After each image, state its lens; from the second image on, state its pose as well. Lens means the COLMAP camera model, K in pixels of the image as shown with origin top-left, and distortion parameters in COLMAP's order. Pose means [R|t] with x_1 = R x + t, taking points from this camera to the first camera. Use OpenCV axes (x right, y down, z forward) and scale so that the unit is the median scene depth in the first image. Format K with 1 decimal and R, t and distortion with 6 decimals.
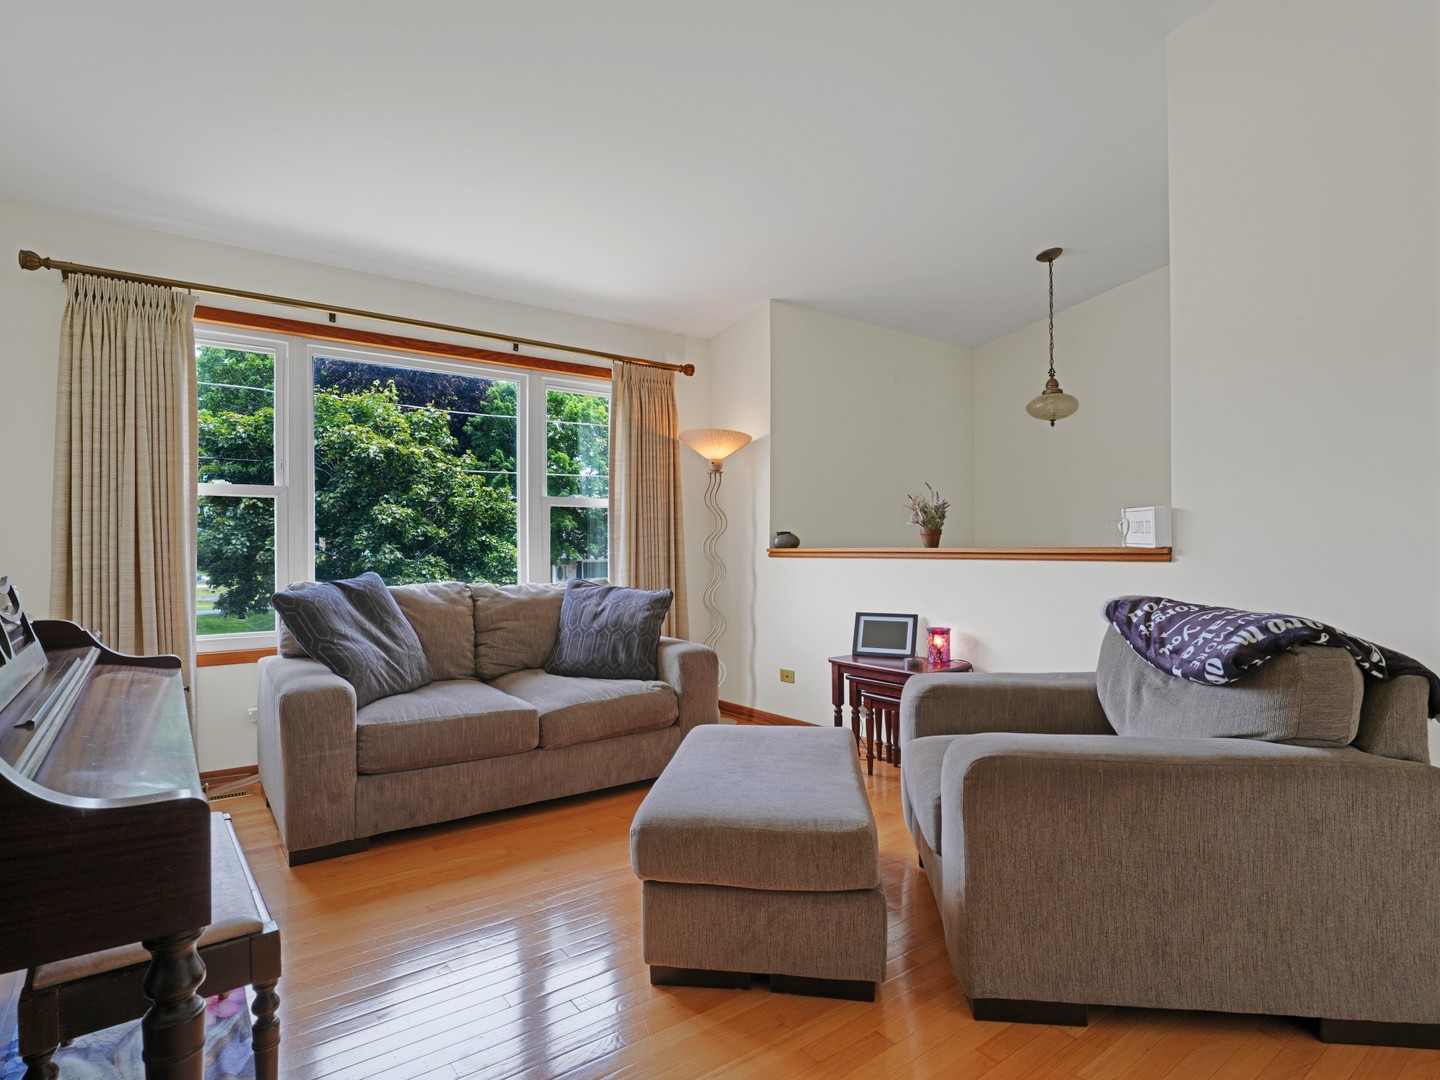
lens RADIAL K [[726.2, 0, 723.7], [0, 726.2, 551.4], [0, 0, 1]] dist [-0.017948, 0.000247]
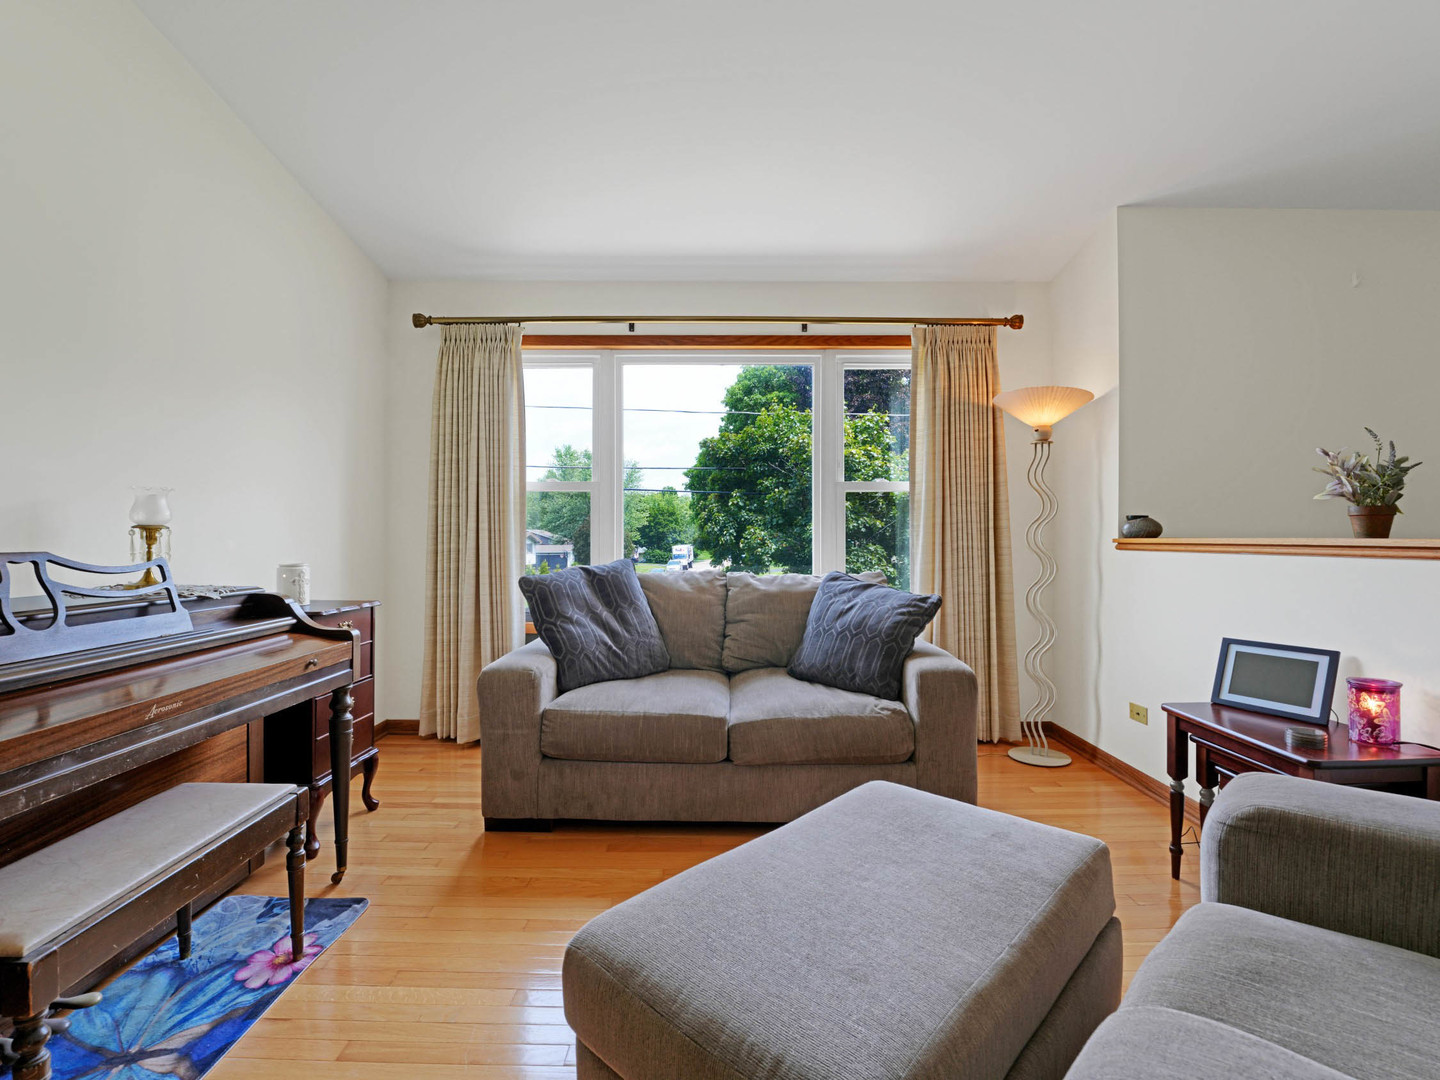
lens RADIAL K [[657.5, 0, 720.2], [0, 657.5, 537.8], [0, 0, 1]] dist [-0.026129, -0.000043]
pose [[0.803256, 0.005084, -0.595613, 0.177573], [-0.006849, 0.999976, -0.000701, -0.001609], [0.595595, 0.004643, 0.803271, 0.289088]]
